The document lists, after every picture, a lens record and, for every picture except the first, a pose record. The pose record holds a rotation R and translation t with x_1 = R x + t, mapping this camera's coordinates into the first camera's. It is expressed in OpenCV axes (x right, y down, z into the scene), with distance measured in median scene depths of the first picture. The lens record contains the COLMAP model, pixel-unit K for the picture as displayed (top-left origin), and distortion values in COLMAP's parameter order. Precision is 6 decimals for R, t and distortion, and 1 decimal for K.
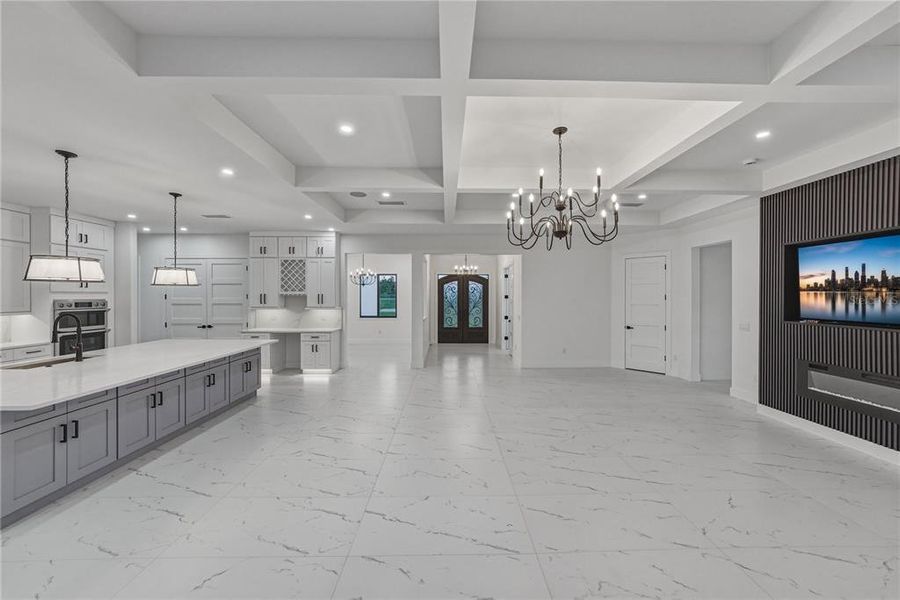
lens RADIAL K [[599.8, 0, 450.5], [0, 599.8, 297.6], [0, 0, 1]] dist [0.010245, 0.000854]
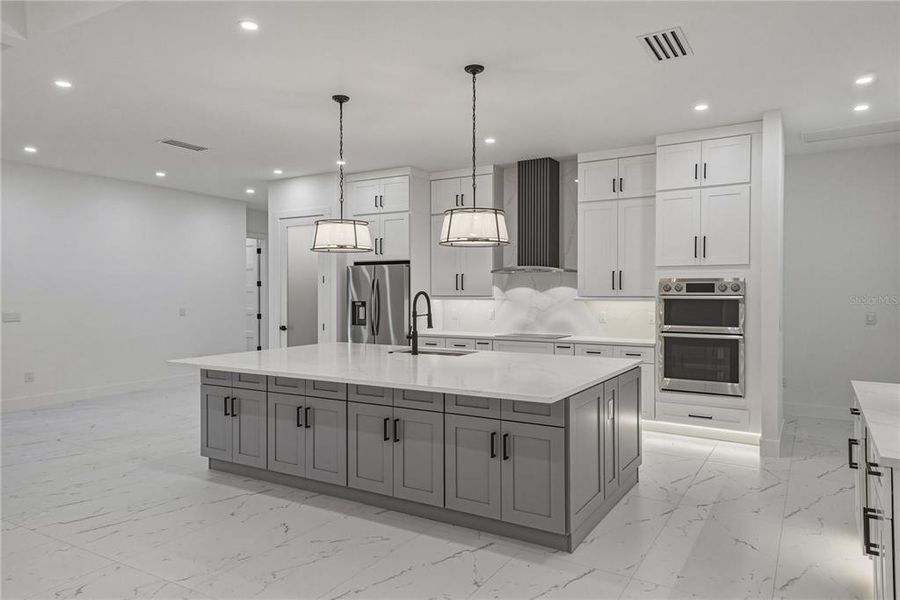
lens RADIAL K [[599.8, 0, 450.1], [0, 599.8, 294.1], [0, 0, 1]] dist [0.010245, 0.000854]
pose [[-0.523839, 0.016372, -0.851660, 0.007531], [-0.006443, 0.999711, 0.023181, 0.007415], [0.851793, 0.017631, -0.523582, 1.365281]]
